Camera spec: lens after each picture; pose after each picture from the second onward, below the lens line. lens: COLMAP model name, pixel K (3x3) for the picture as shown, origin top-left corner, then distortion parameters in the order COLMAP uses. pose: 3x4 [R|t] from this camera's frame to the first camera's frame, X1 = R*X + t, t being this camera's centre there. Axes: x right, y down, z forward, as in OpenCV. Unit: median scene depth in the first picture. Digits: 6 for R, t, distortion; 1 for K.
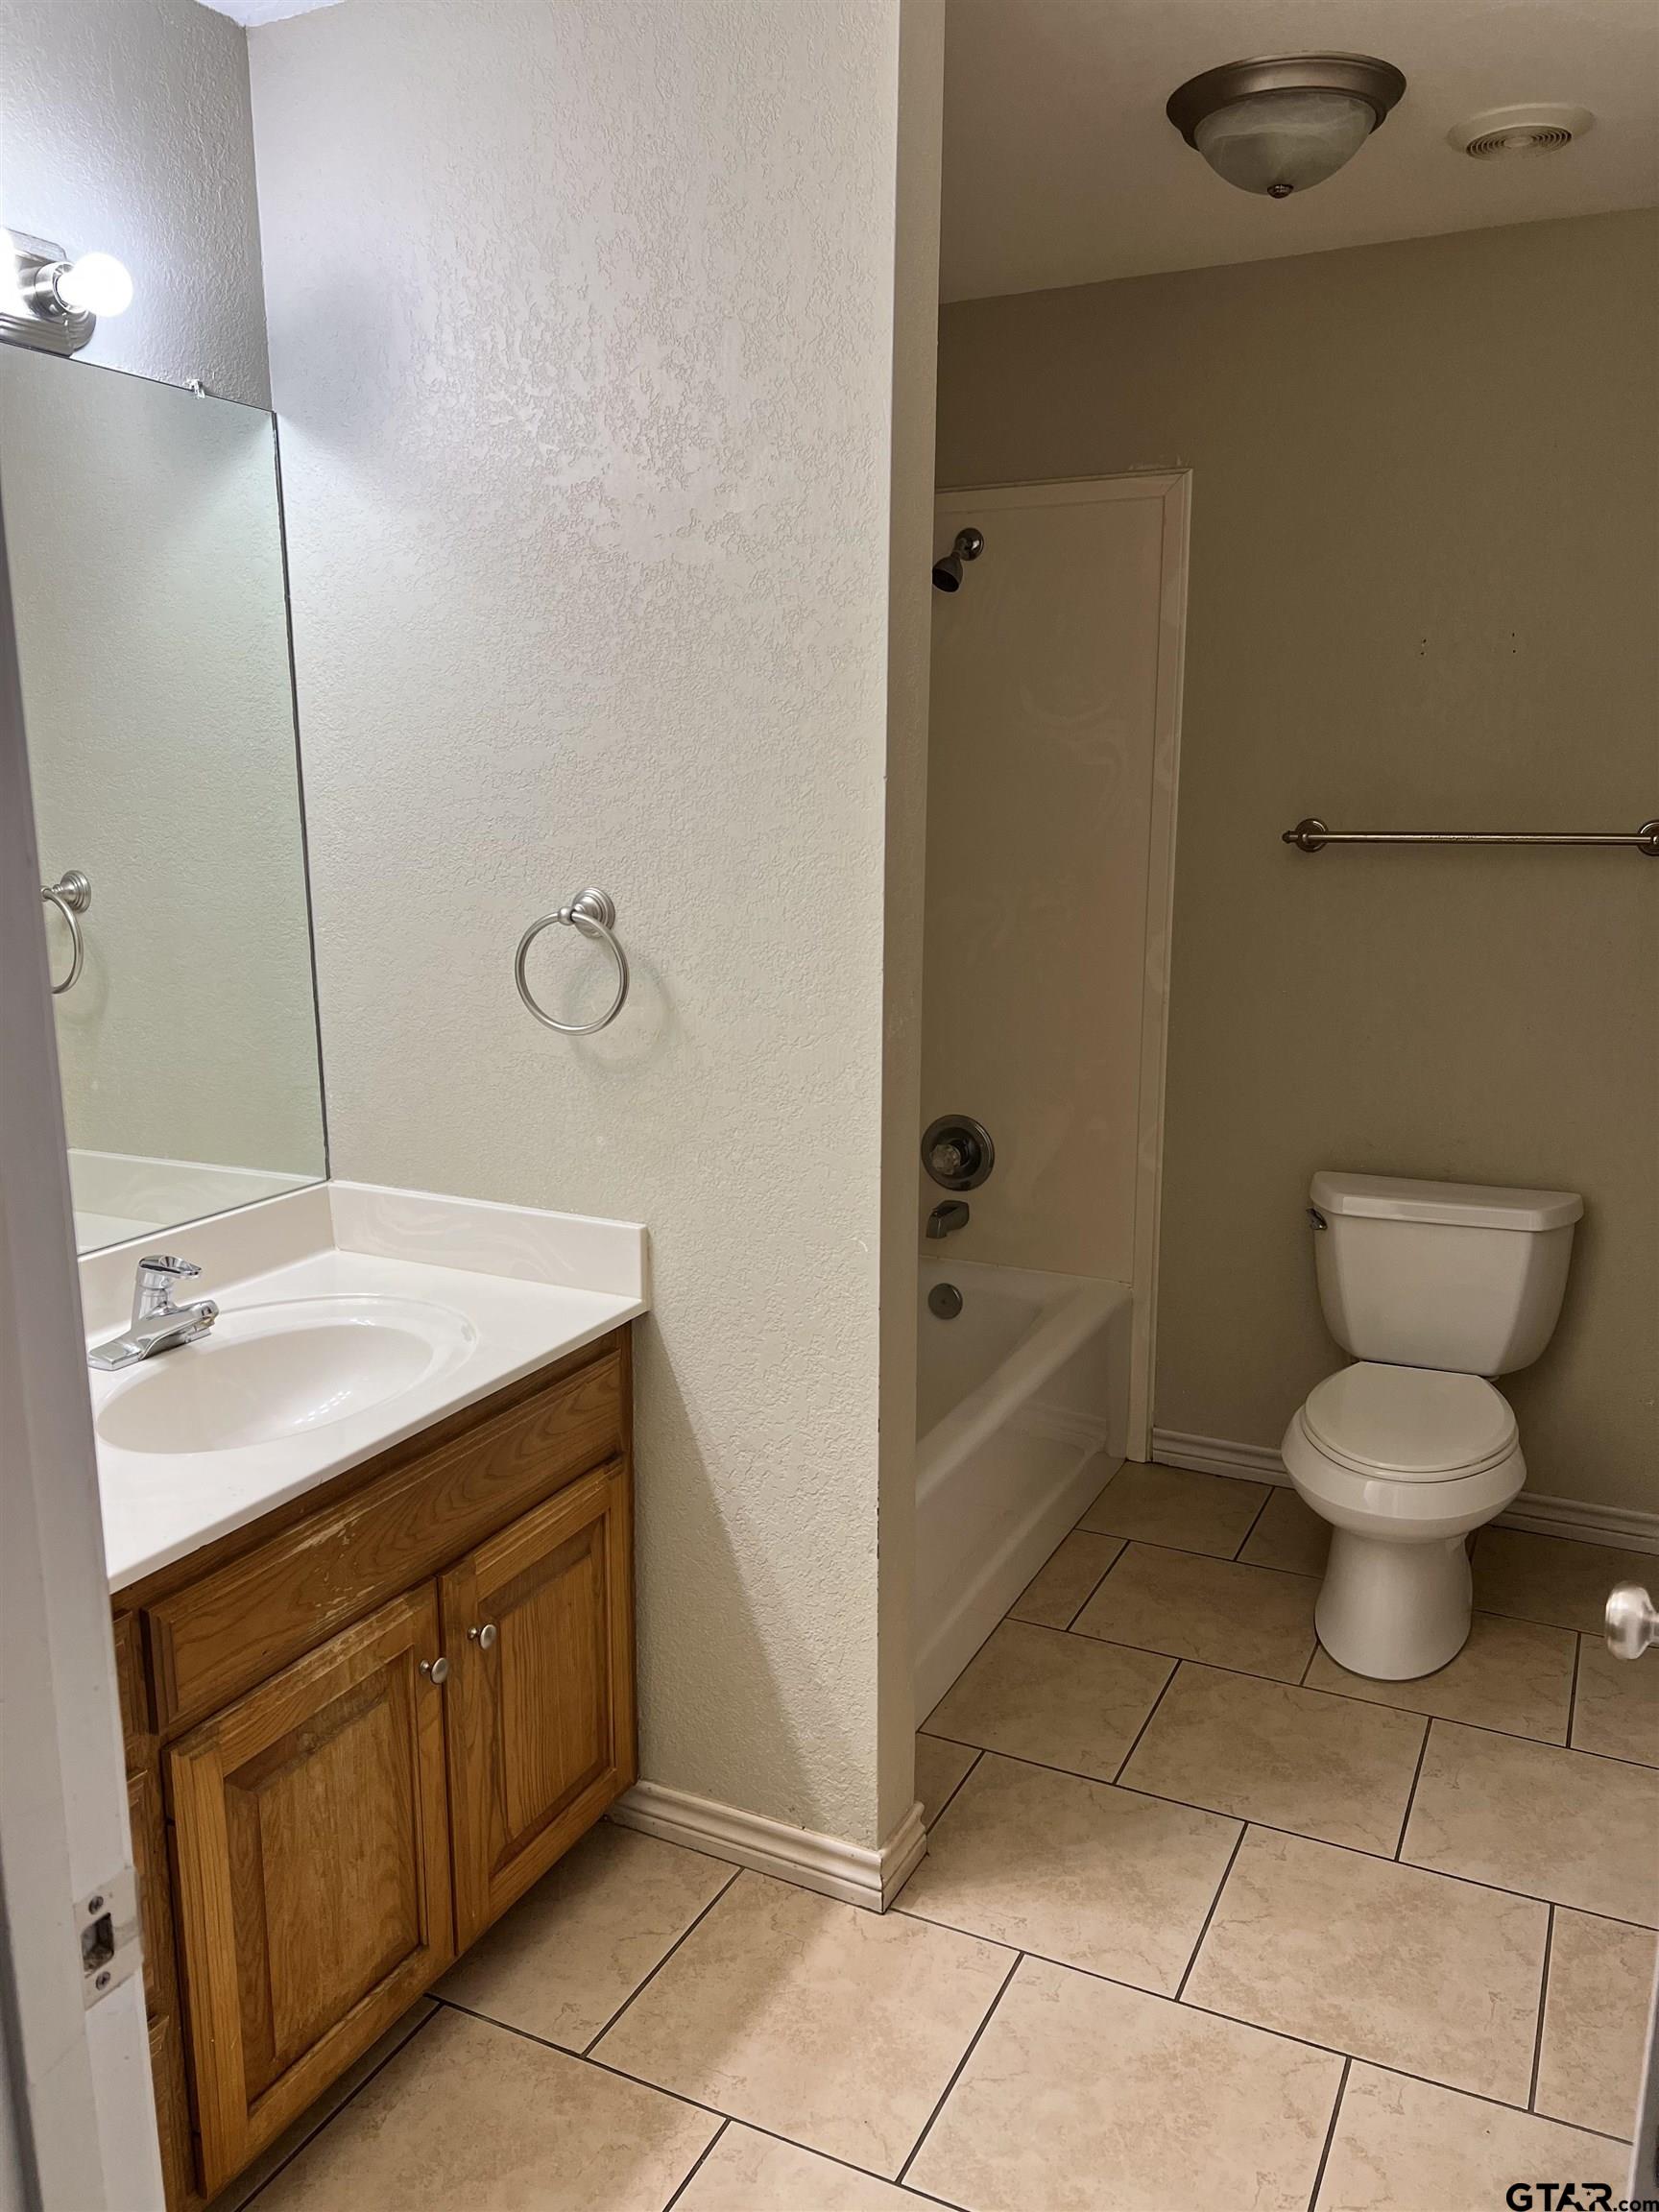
lens RADIAL K [[1661.0, 0, 819.7], [0, 1661.0, 1126.1], [0, 0, 1]] dist [0.038051, -0.047347]
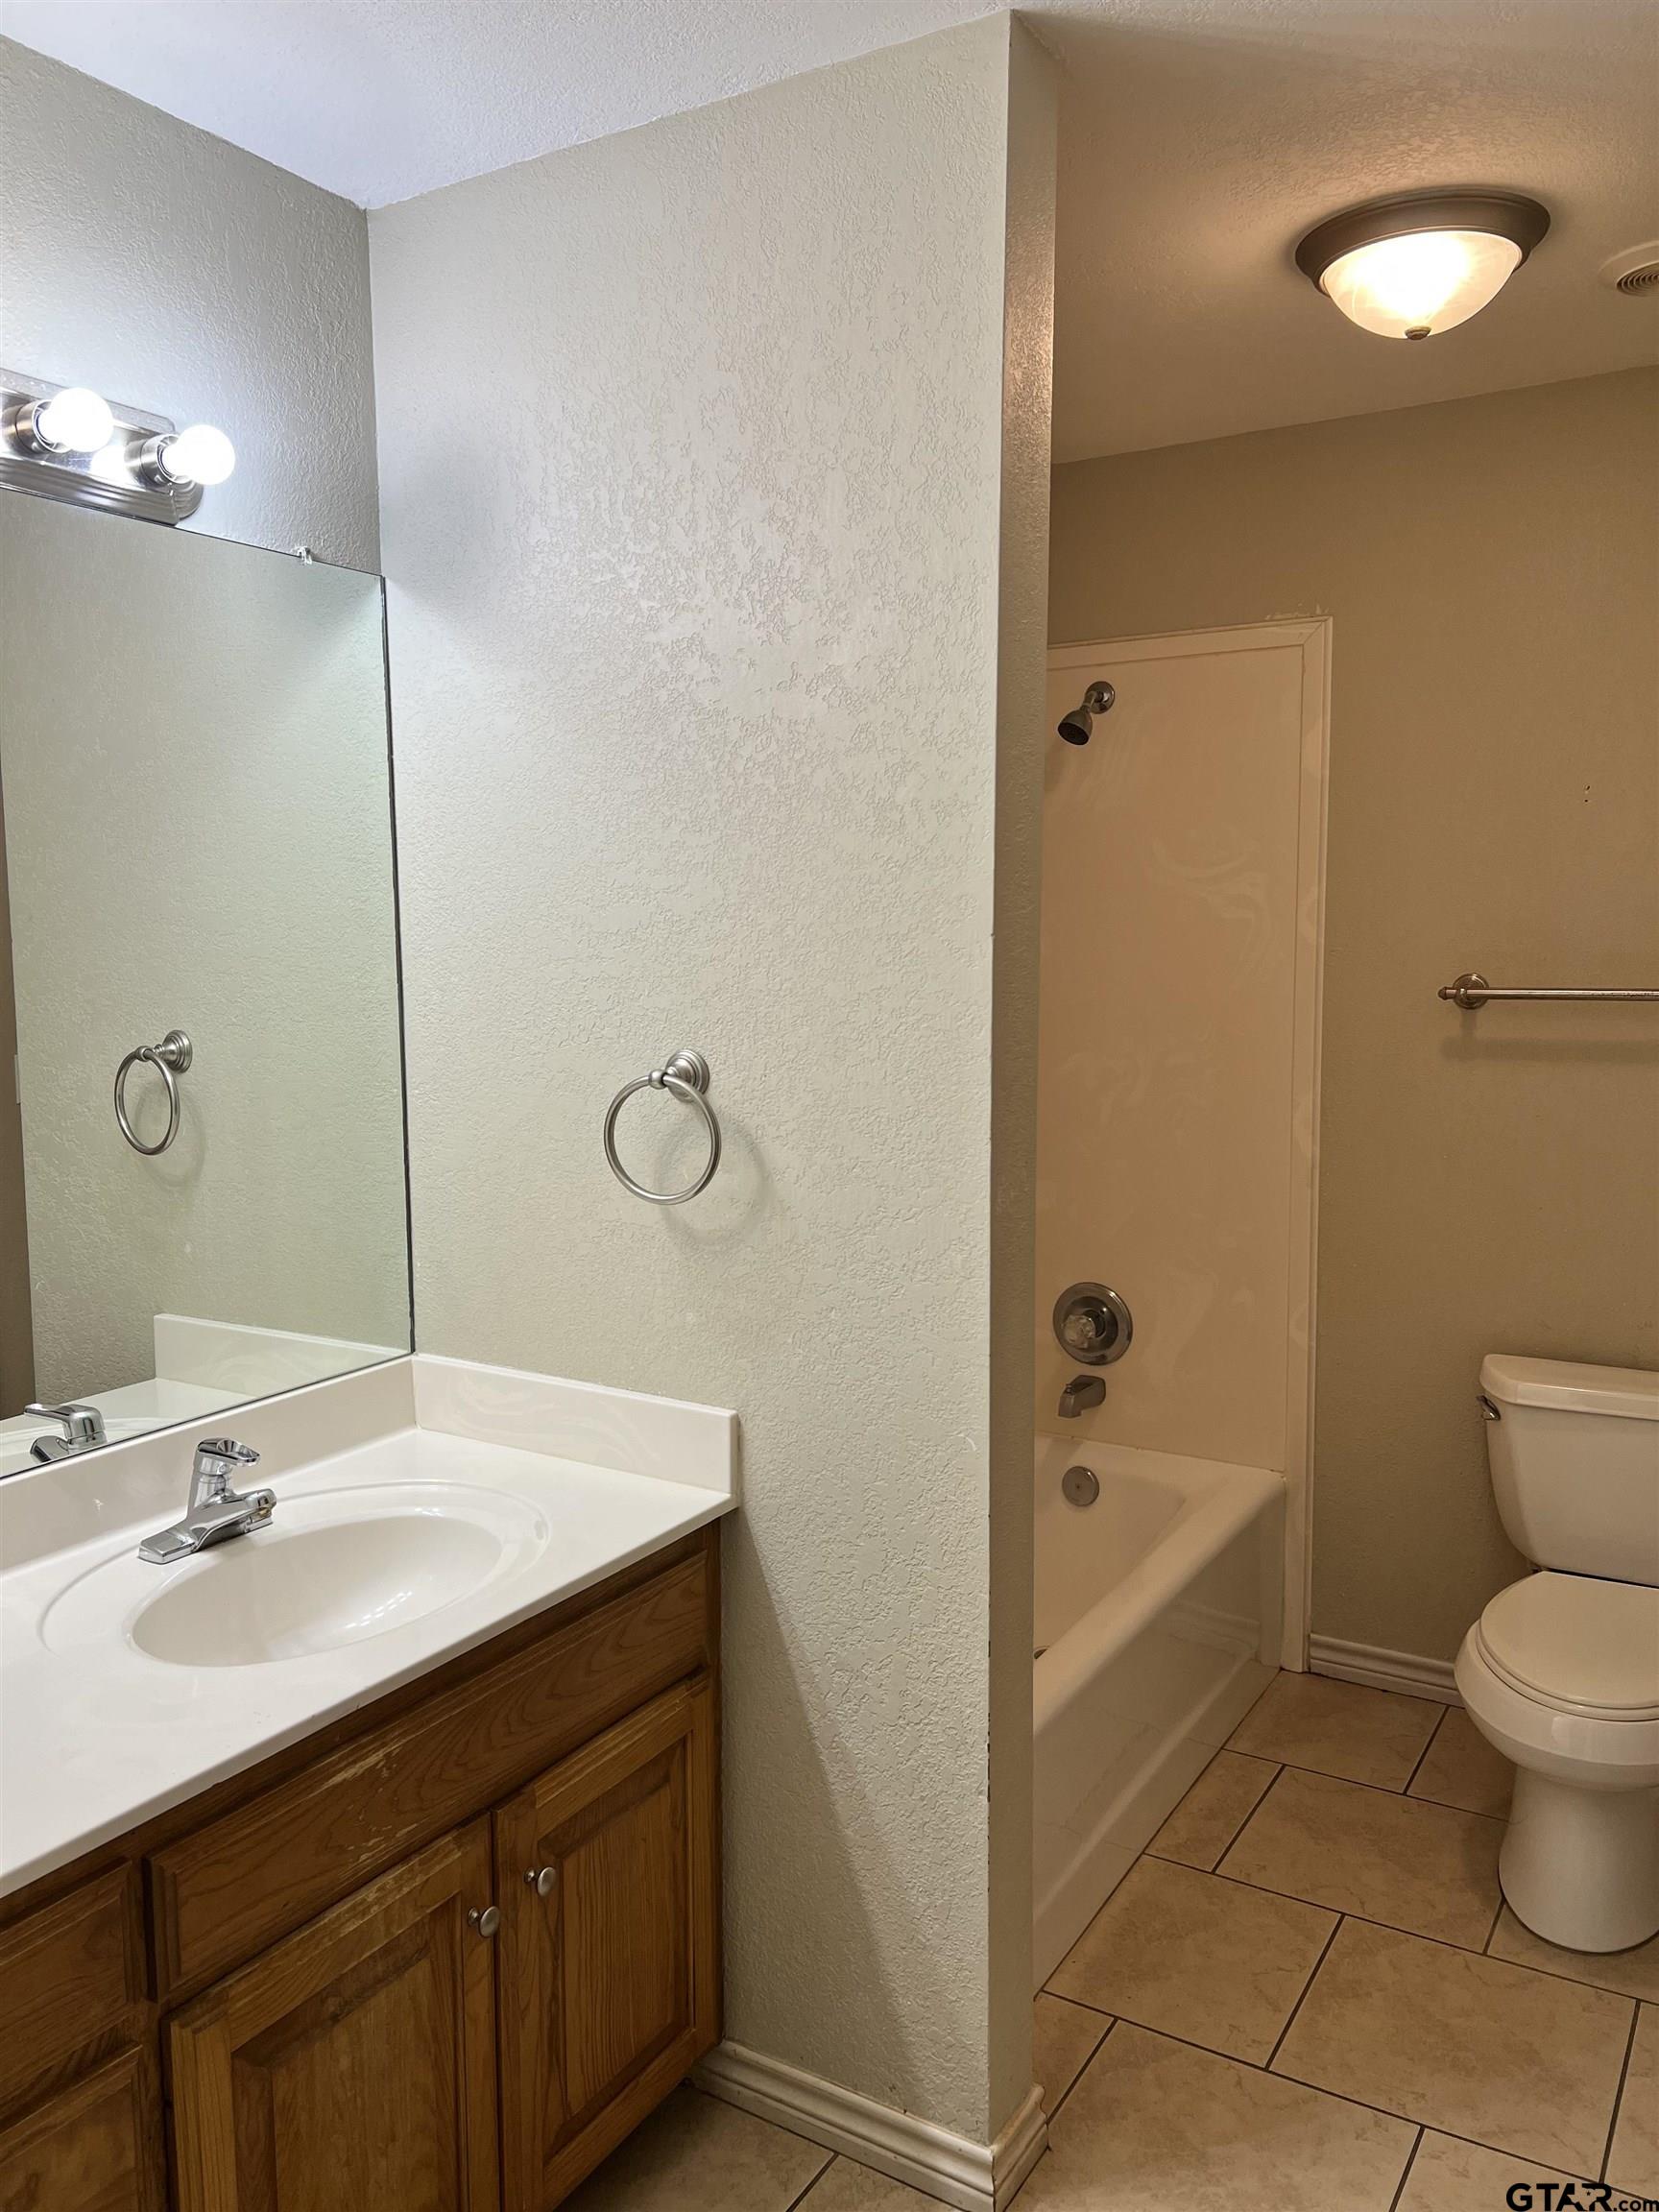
lens RADIAL K [[1664.8, 0, 823.3], [0, 1664.8, 1097.1], [0, 0, 1]] dist [0.035203, -0.041392]
pose [[0.996183, 0.003926, -0.087197, 0.023861], [-0.013045, 0.994466, -0.104250, -0.019157], [0.086305, 0.104989, 0.990721, 0.071096]]
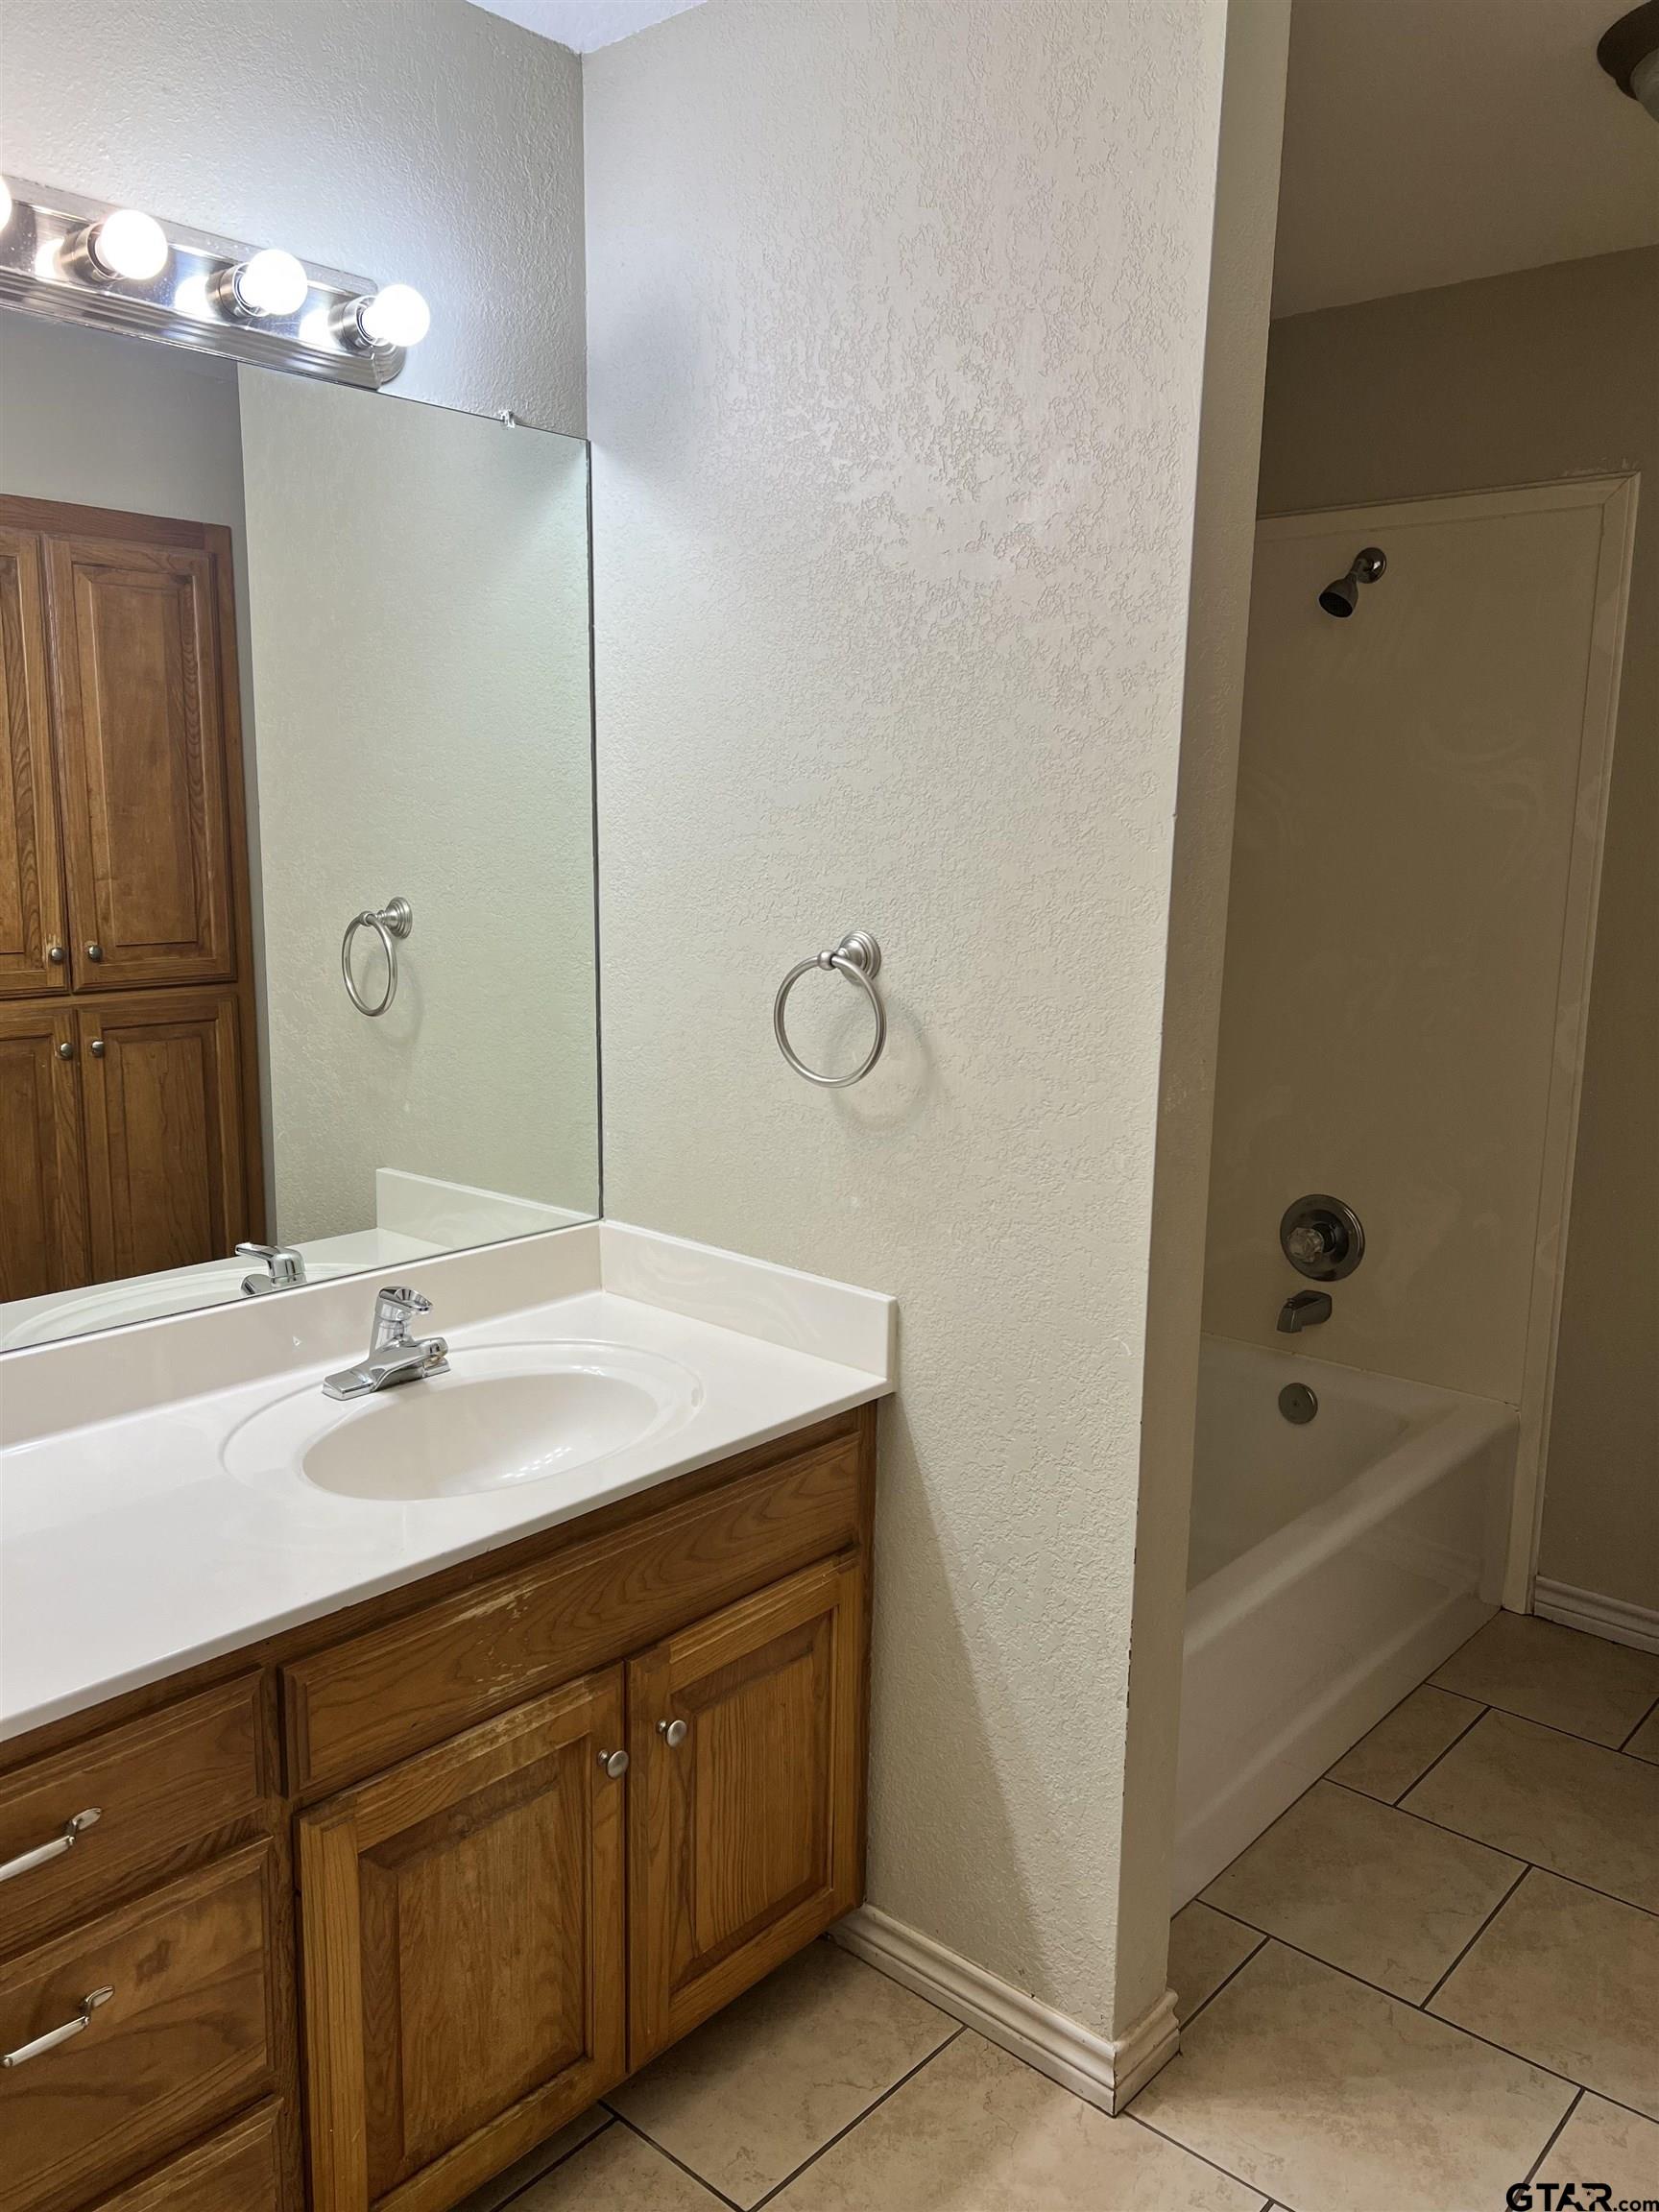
lens RADIAL K [[1661.3, 0, 813.8], [0, 1661.3, 1111.0], [0, 0, 1]] dist [0.042415, -0.053958]
pose [[0.963993, 0.061509, -0.258717, 0.084584], [-0.070220, 0.997229, -0.024556, -0.018375], [0.256490, 0.041839, 0.965641, 0.101925]]
